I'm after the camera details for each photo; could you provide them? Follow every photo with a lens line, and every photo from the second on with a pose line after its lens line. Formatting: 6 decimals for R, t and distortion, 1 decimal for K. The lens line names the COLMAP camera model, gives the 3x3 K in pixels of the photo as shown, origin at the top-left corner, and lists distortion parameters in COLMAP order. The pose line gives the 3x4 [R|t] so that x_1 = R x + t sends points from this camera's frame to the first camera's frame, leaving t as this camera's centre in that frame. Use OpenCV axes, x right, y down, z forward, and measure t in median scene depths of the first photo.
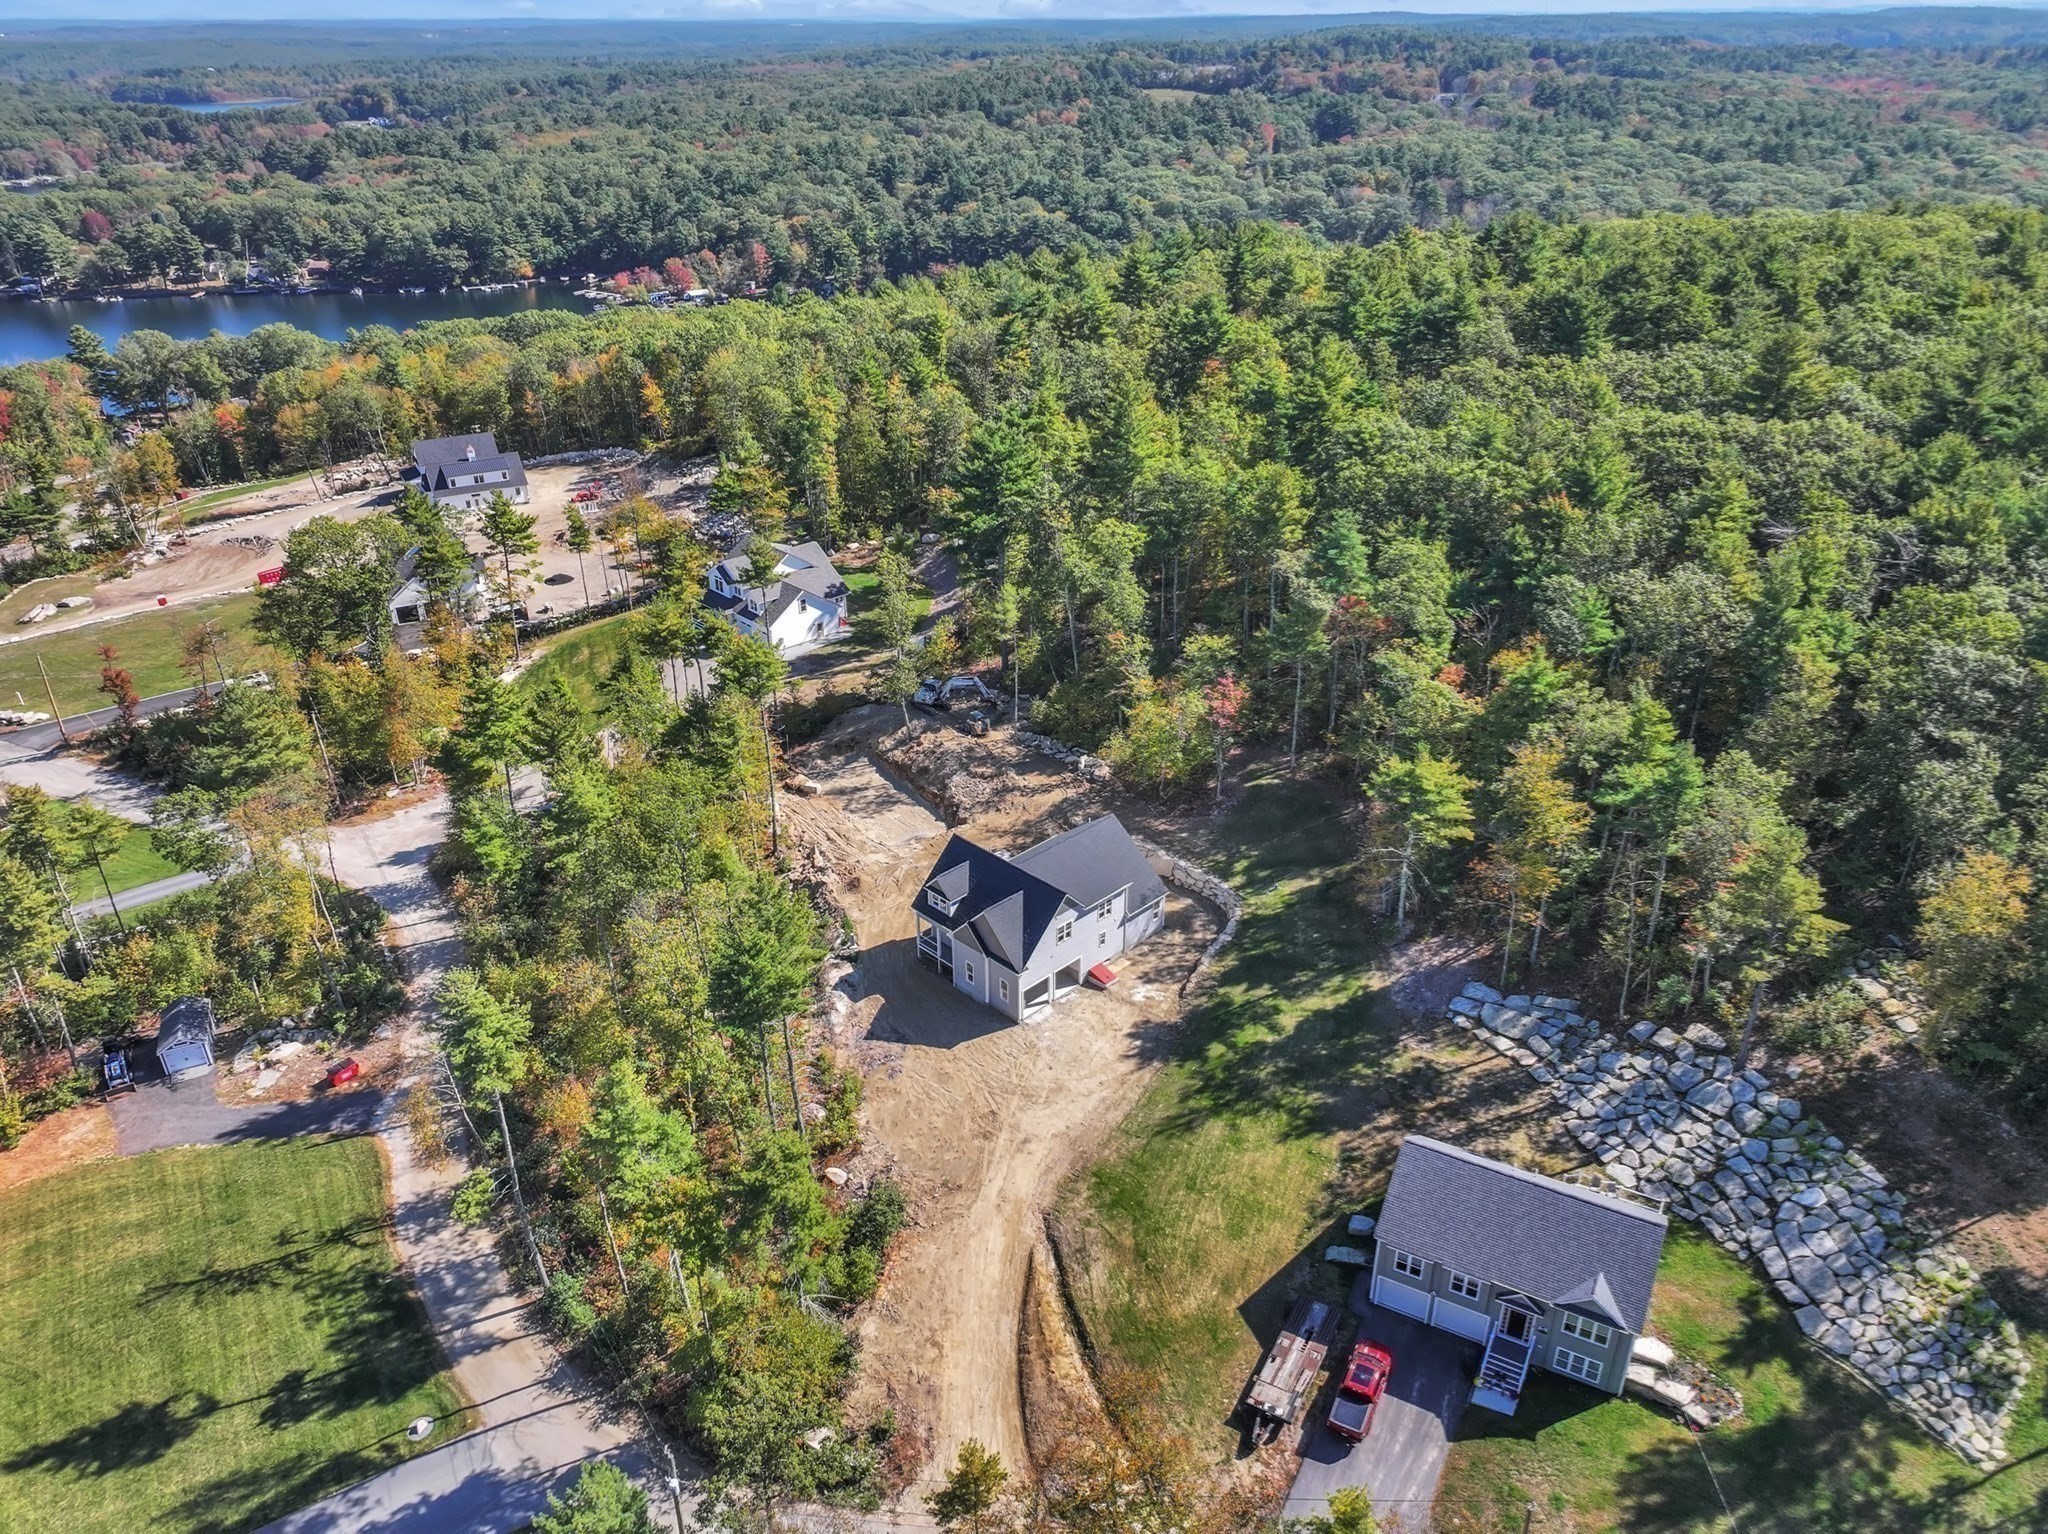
lens RADIAL K [[1449.4, 0, 1034.9], [0, 1449.4, 773.4], [0, 0, 1]] dist [-0.007174, 0.021754]
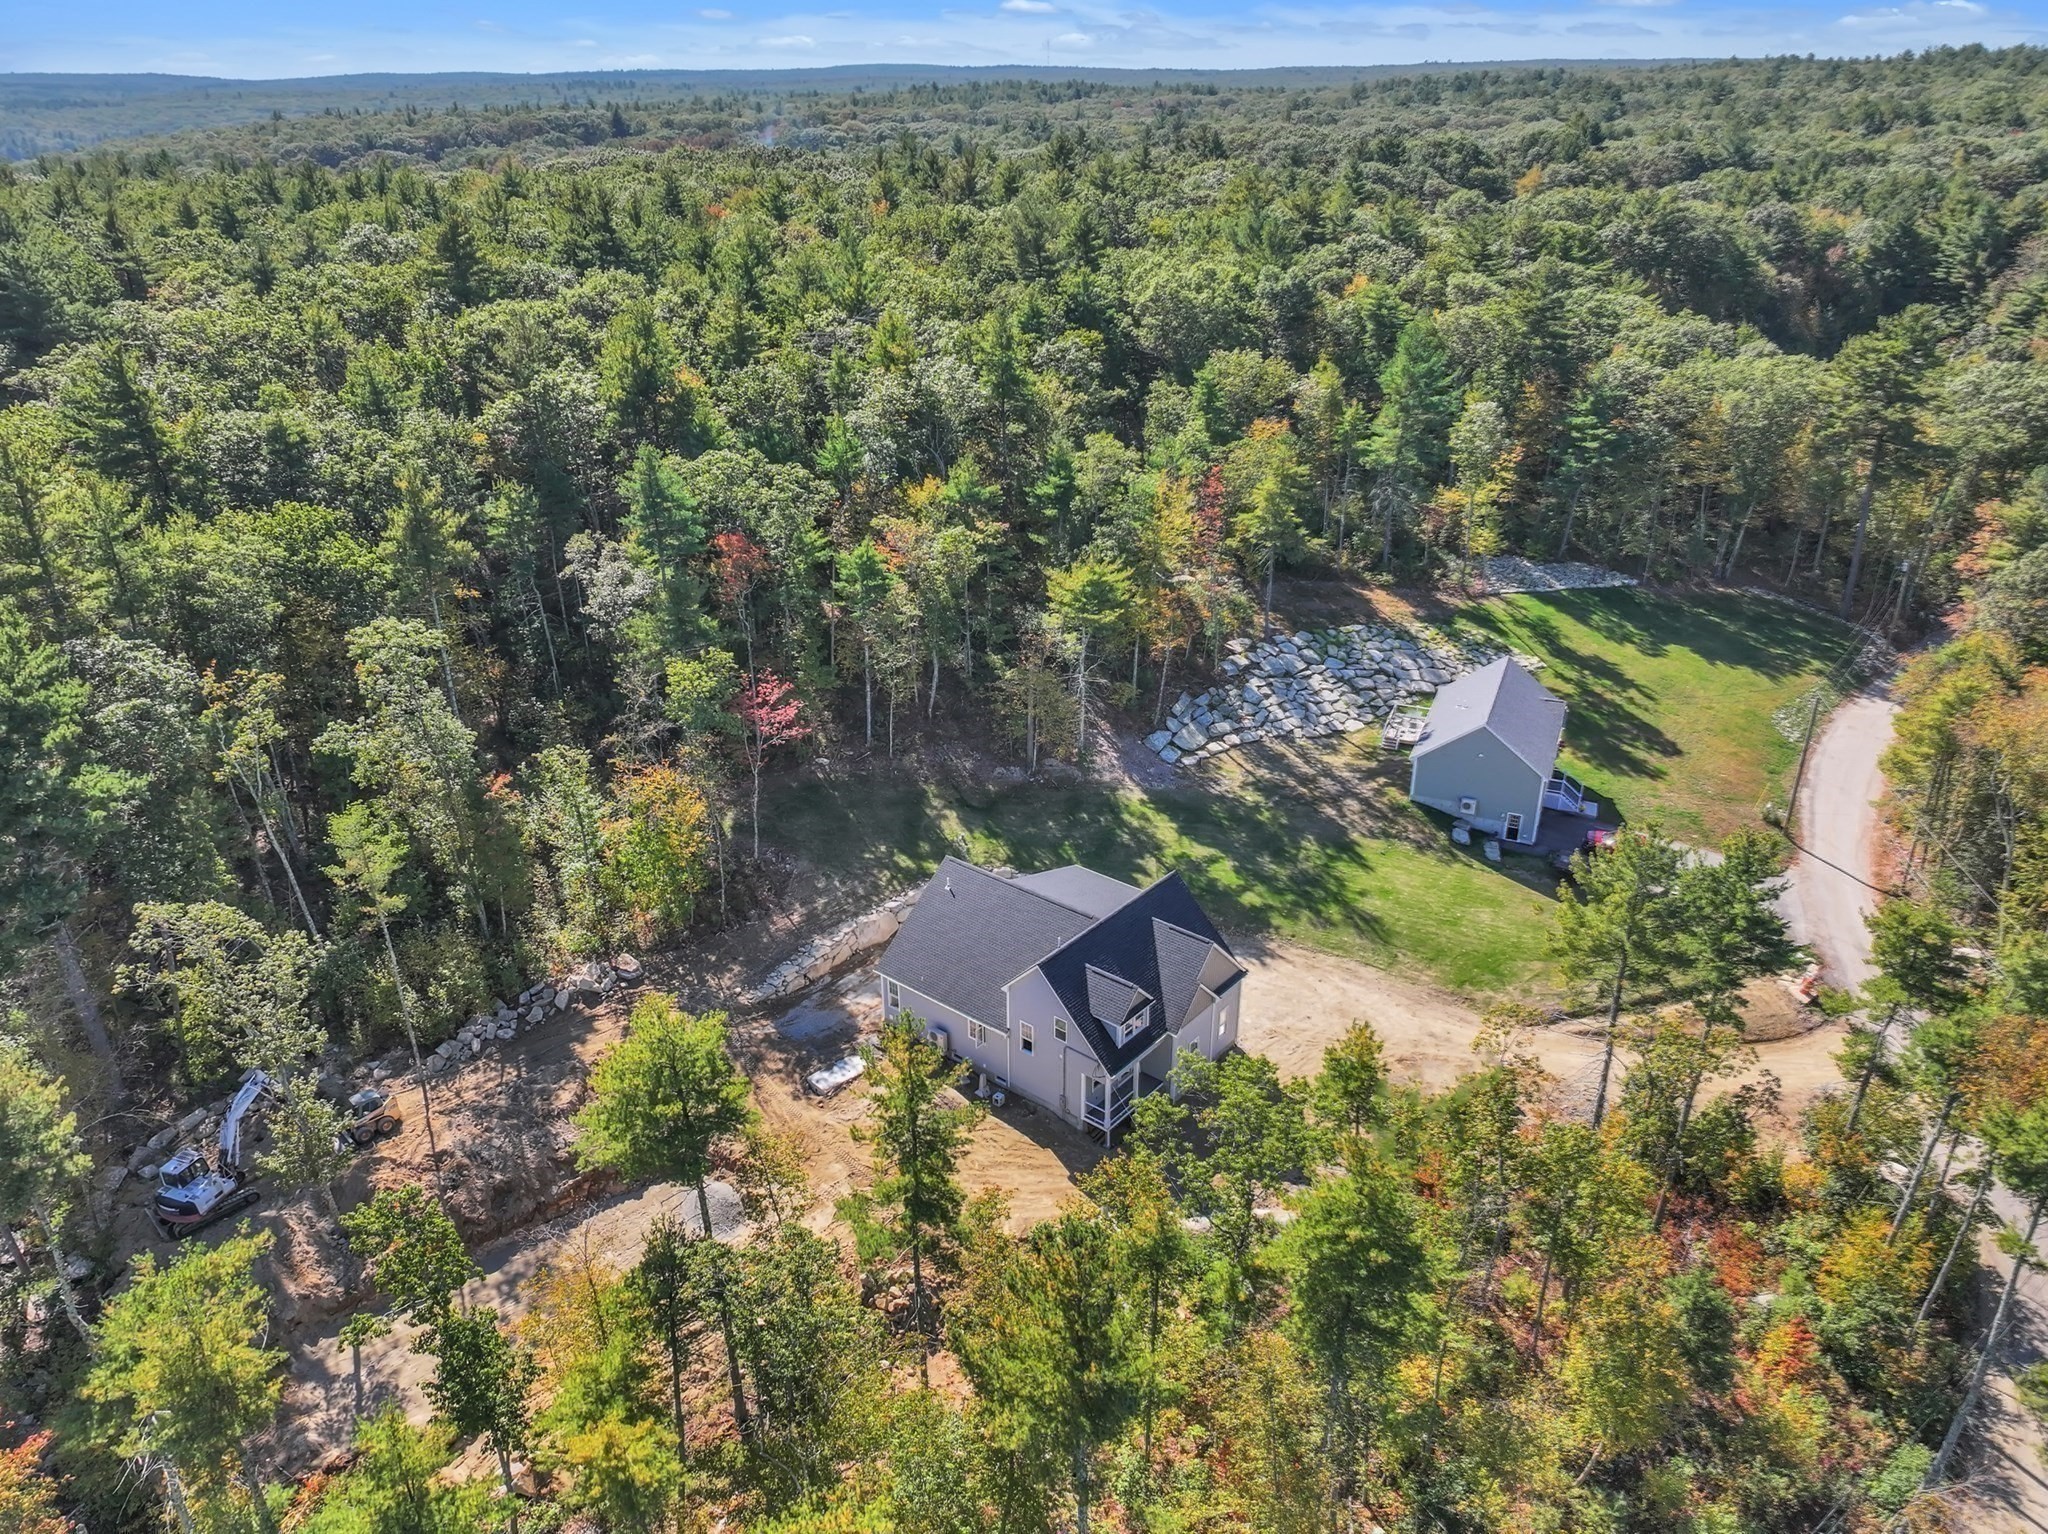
lens RADIAL K [[1435.0, 0, 1047.1], [0, 1435.0, 758.0], [0, 0, 1]] dist [0.007637, 0.000410]
pose [[-0.100569, -0.419478, 0.902177, -0.638571], [0.470912, 0.778704, 0.414562, -0.312840], [-0.876429, 0.466539, 0.119224, 0.955914]]
